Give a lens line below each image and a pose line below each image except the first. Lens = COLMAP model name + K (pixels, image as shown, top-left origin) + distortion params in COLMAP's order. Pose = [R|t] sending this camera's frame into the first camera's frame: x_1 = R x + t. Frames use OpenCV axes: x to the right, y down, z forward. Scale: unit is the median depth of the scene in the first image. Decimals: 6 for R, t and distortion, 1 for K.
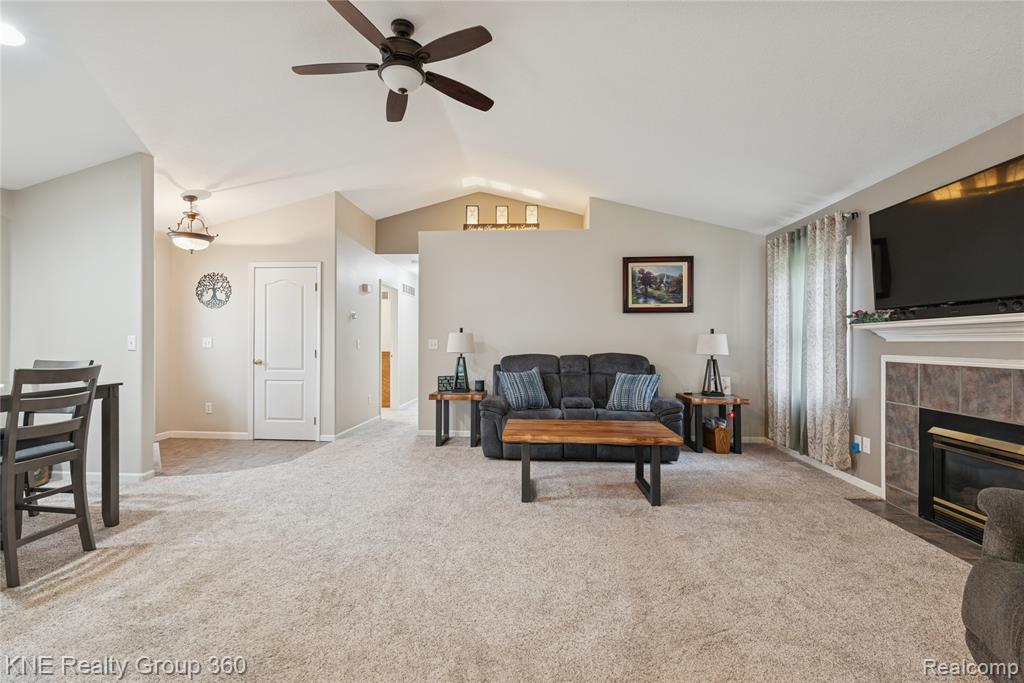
lens RADIAL K [[442.5, 0, 508.5], [0, 442.5, 340.9], [0, 0, 1]] dist [0.001366, -0.000304]
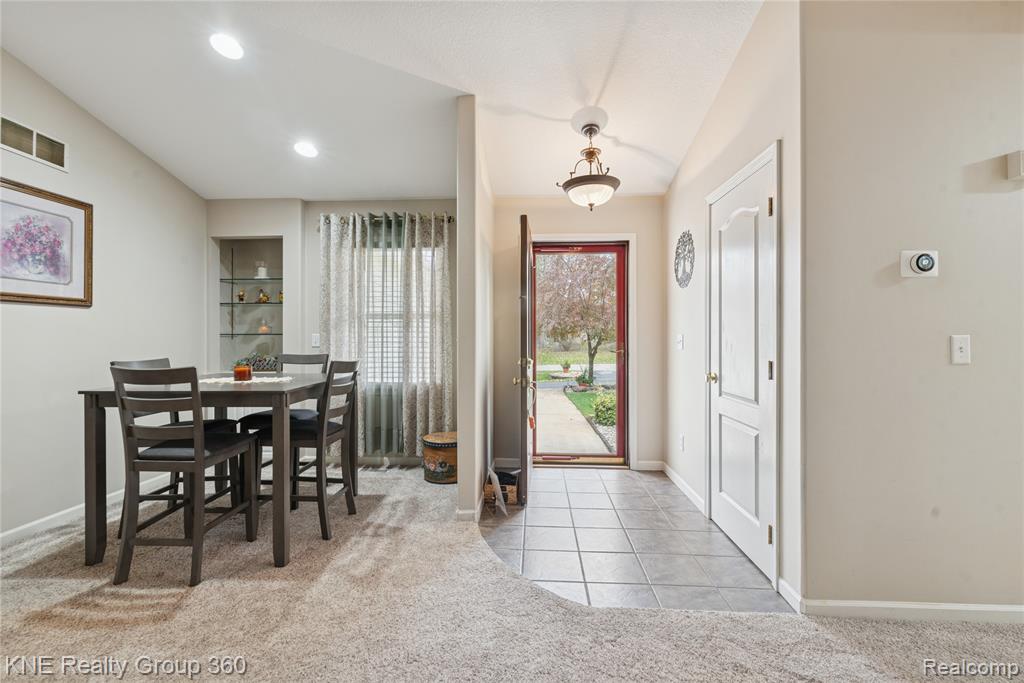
lens RADIAL K [[442.5, 0, 517.2], [0, 442.5, 335.1], [0, 0, 1]] dist [0.001366, -0.000304]
pose [[0.028270, -0.005222, -0.999587, -0.039262], [-0.001769, 0.999985, -0.005274, -0.001770], [0.999599, 0.001917, 0.028260, 0.872029]]
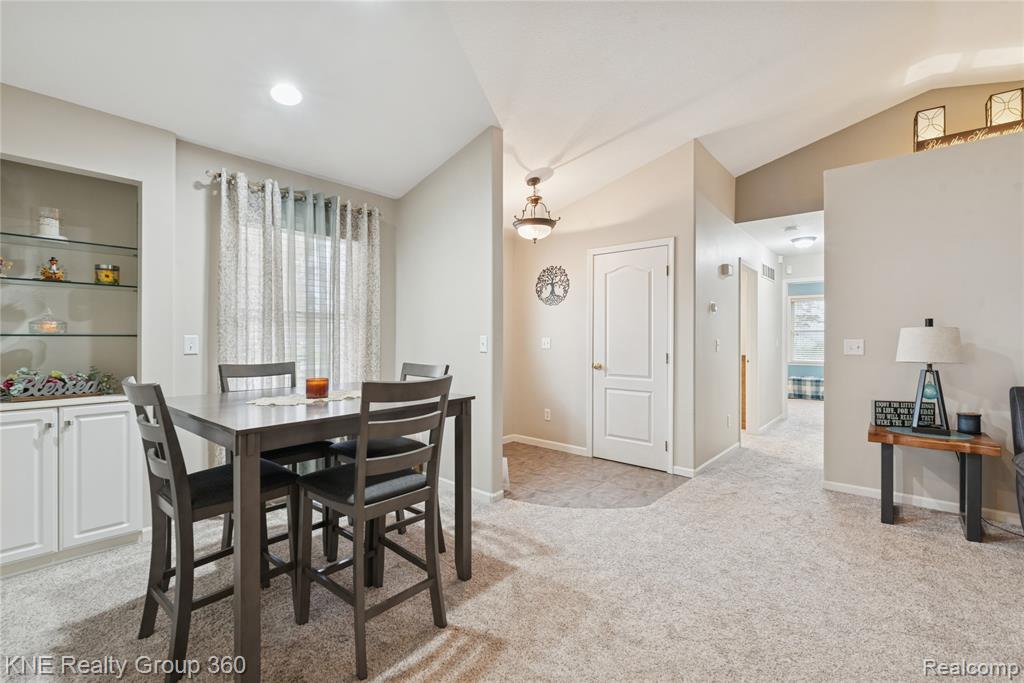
lens RADIAL K [[442.5, 0, 506.2], [0, 442.5, 337.9], [0, 0, 1]] dist [0.001366, -0.000304]
pose [[0.794666, -0.004061, -0.607034, -0.223283], [-0.000367, 0.999974, -0.007170, -0.000448], [0.607047, 0.005920, 0.794644, 0.260705]]
